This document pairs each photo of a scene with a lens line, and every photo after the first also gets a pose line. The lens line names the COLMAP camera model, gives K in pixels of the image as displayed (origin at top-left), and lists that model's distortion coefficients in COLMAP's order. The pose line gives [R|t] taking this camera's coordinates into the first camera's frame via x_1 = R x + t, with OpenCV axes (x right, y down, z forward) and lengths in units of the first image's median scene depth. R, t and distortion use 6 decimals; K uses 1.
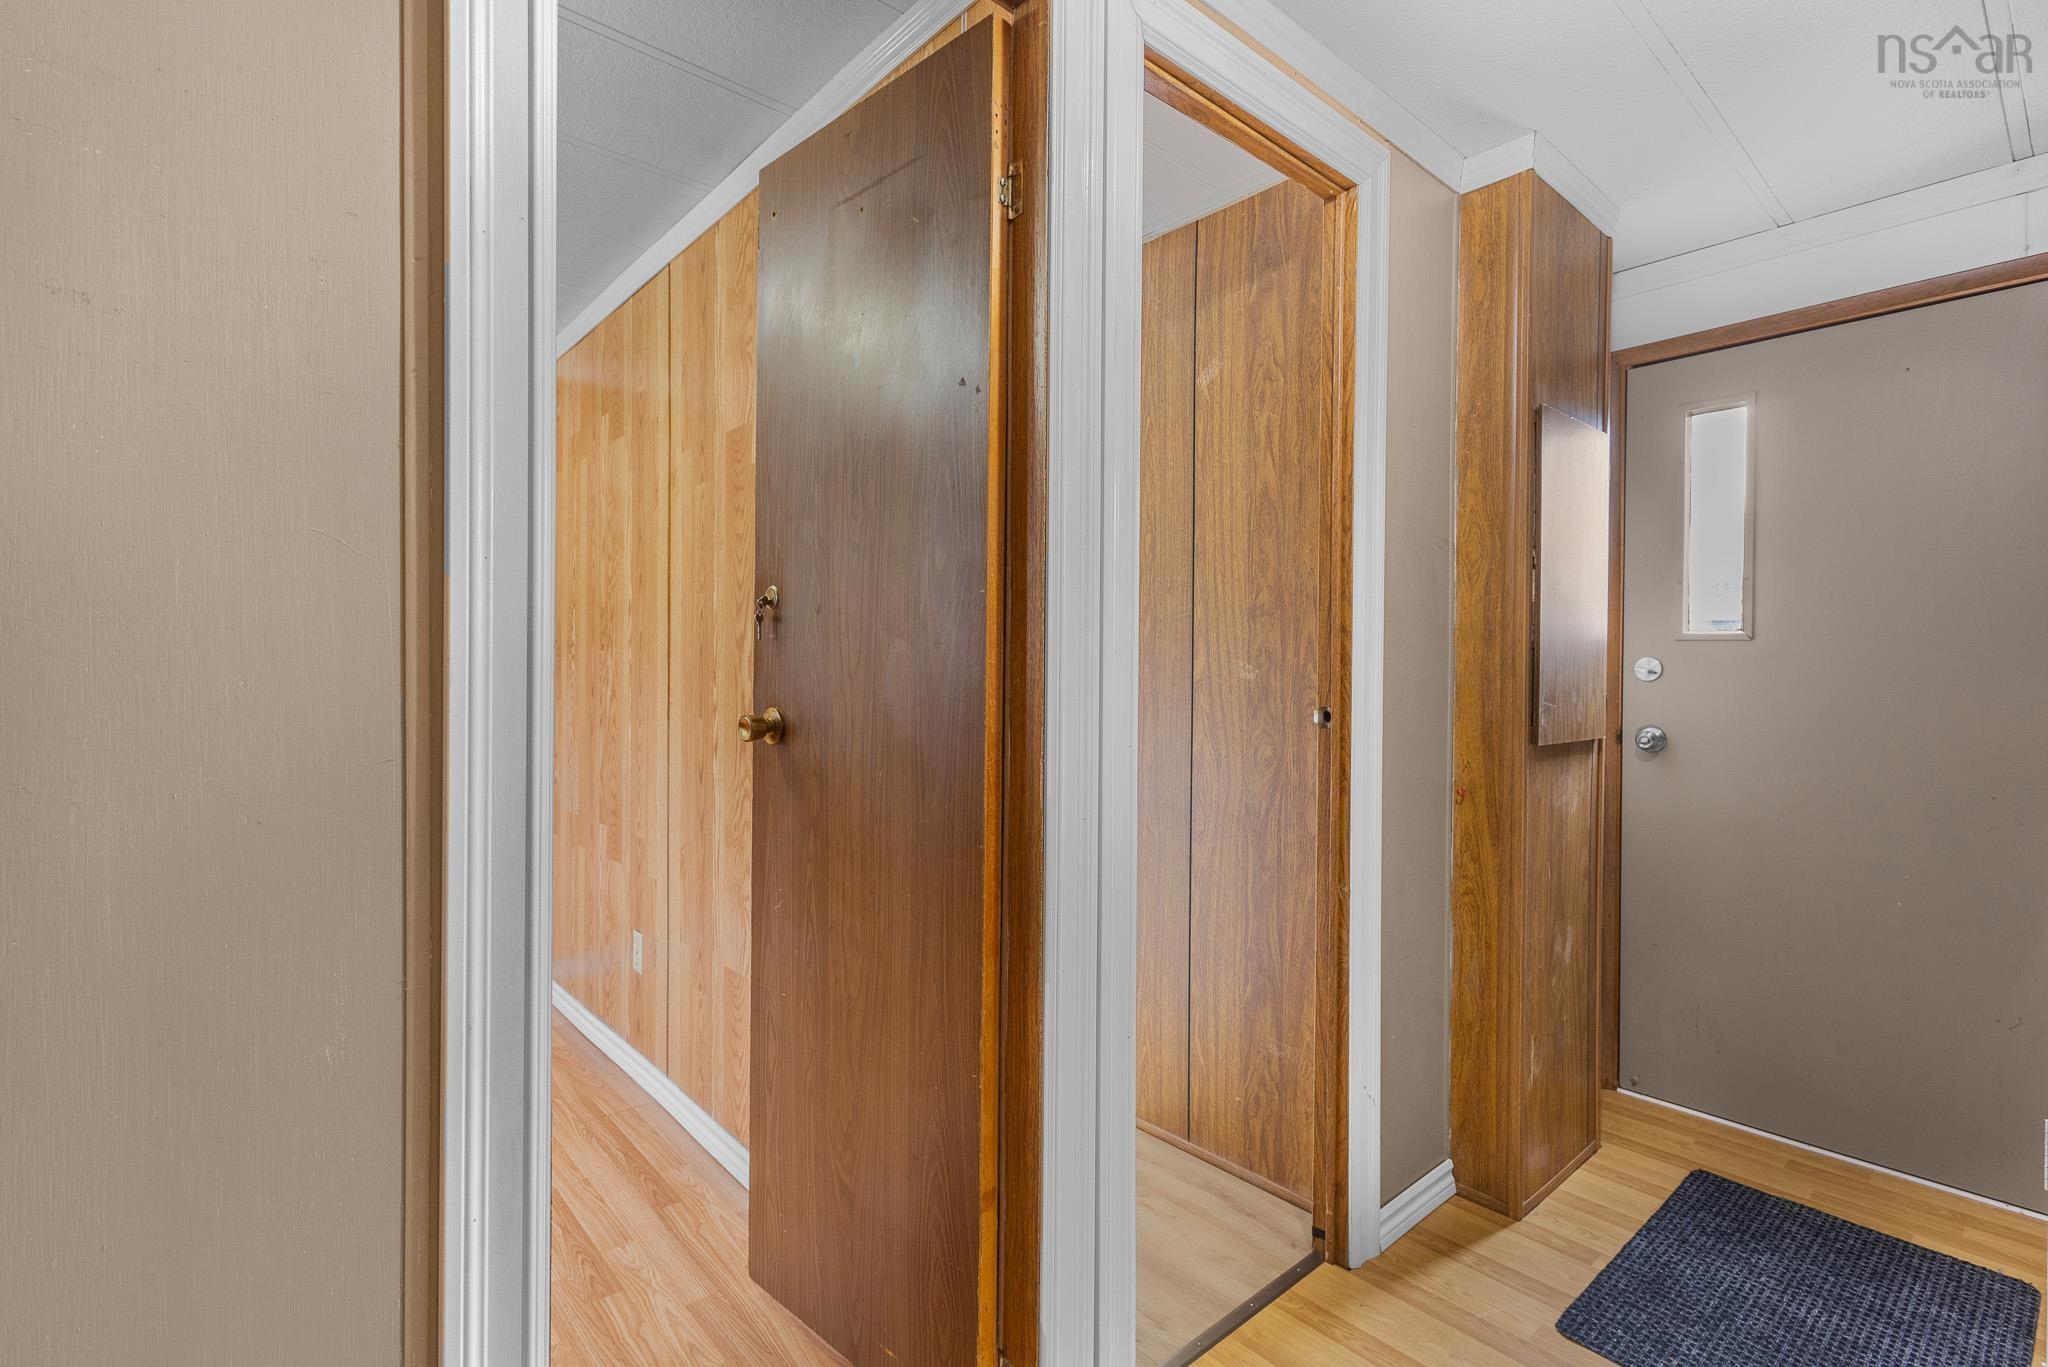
lens RADIAL K [[936.6, 0, 1013.1], [0, 936.6, 679.5], [0, 0, 1]] dist [0.009886, -0.001272]
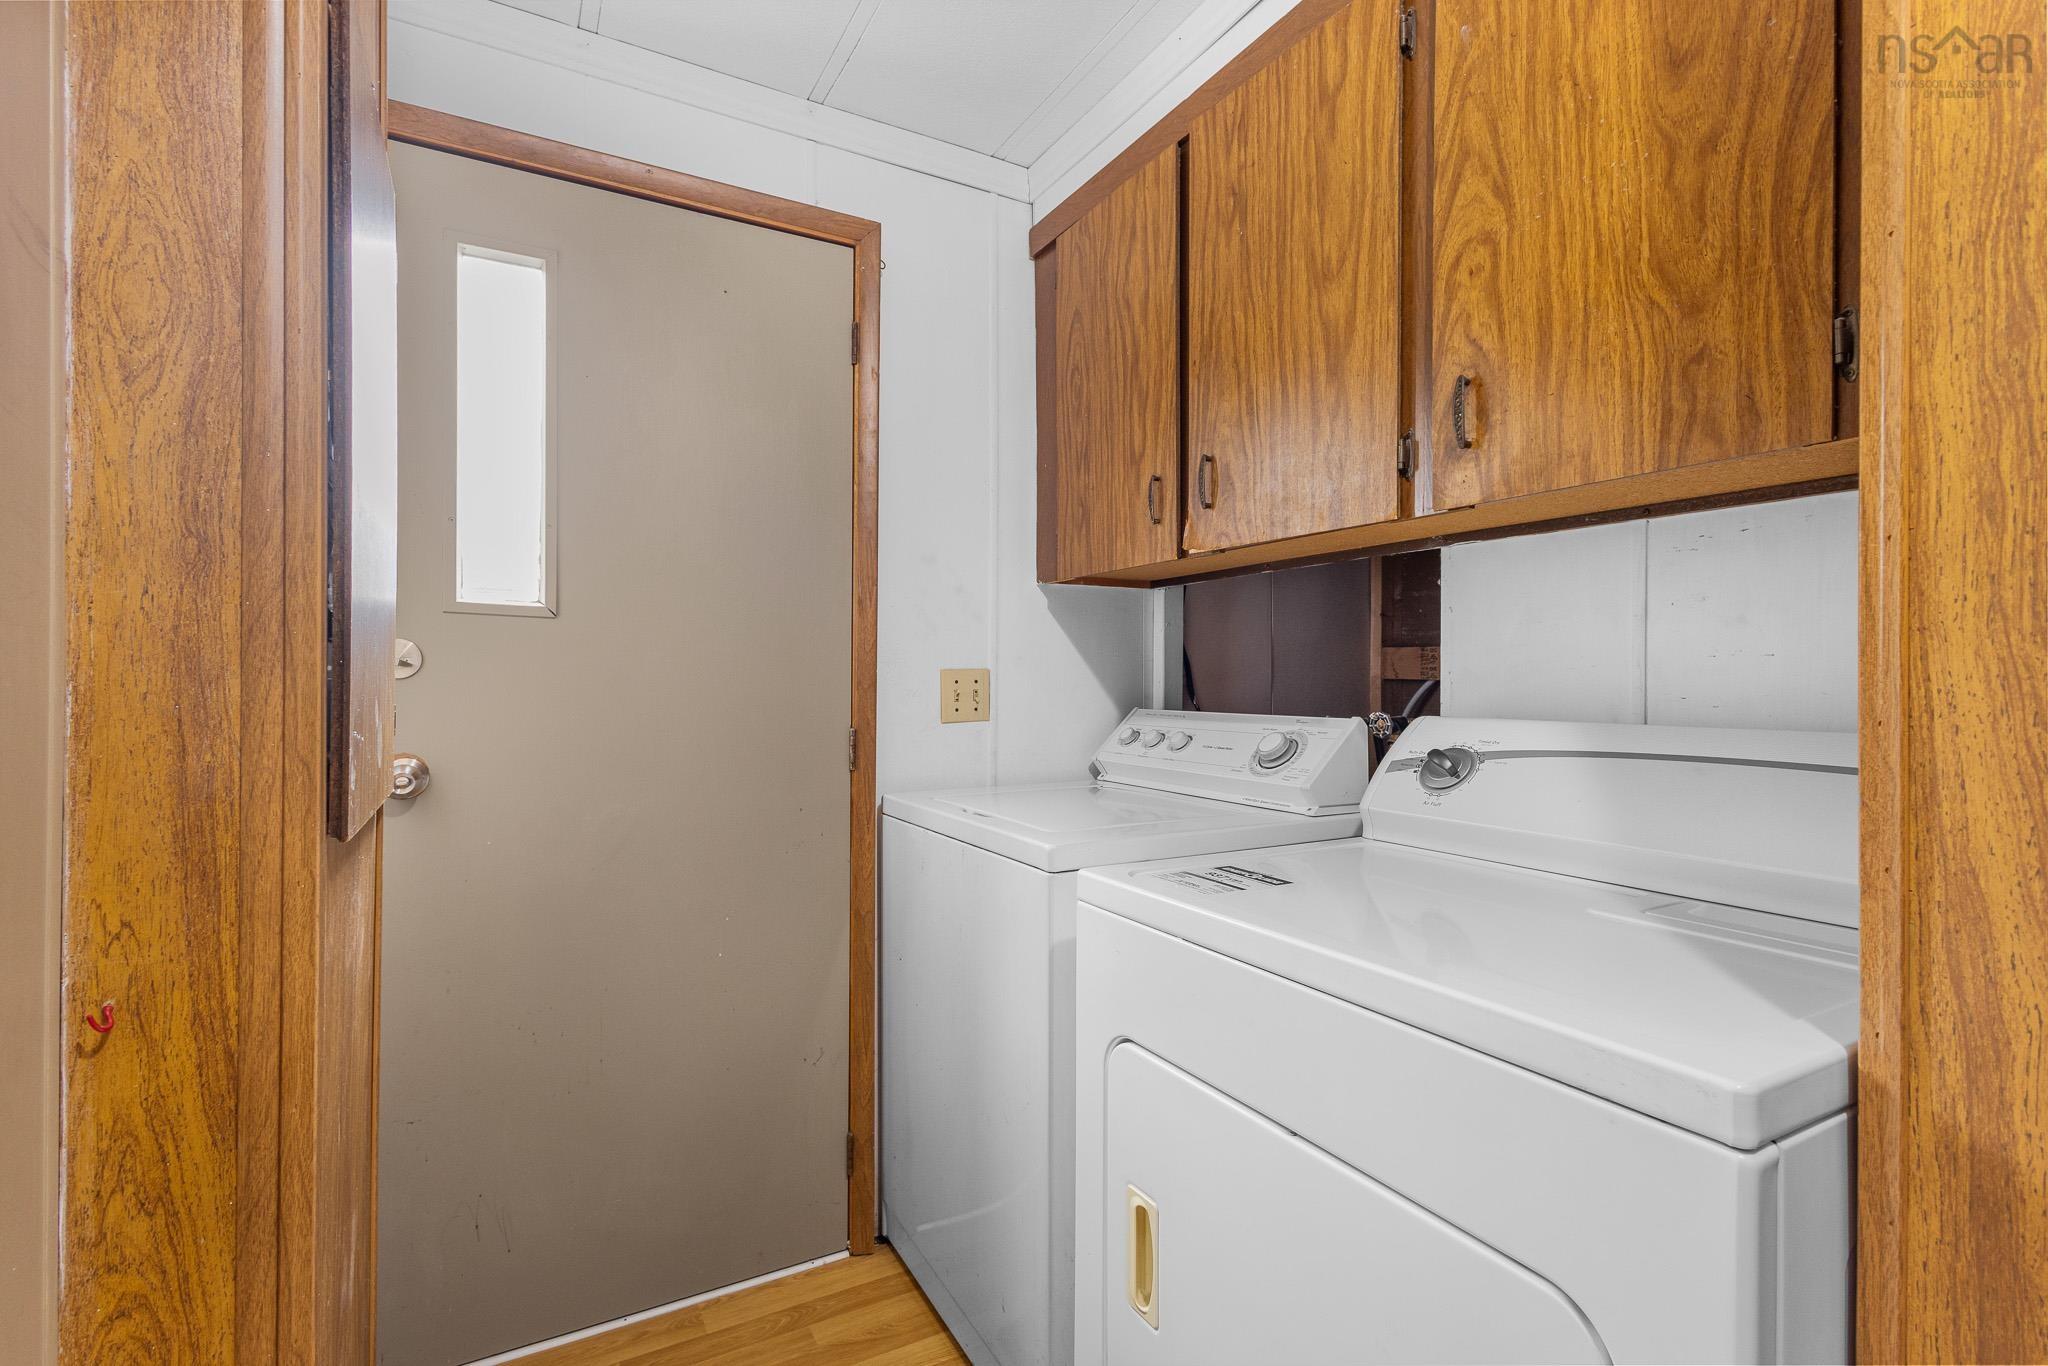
lens RADIAL K [[936.6, 0, 1012.0], [0, 936.6, 676.1], [0, 0, 1]] dist [0.009886, -0.001272]
pose [[0.218738, -0.005315, 0.975769, 0.226386], [0.007722, 0.999963, 0.003715, 0.000831], [-0.975753, 0.006722, 0.218771, 0.620904]]
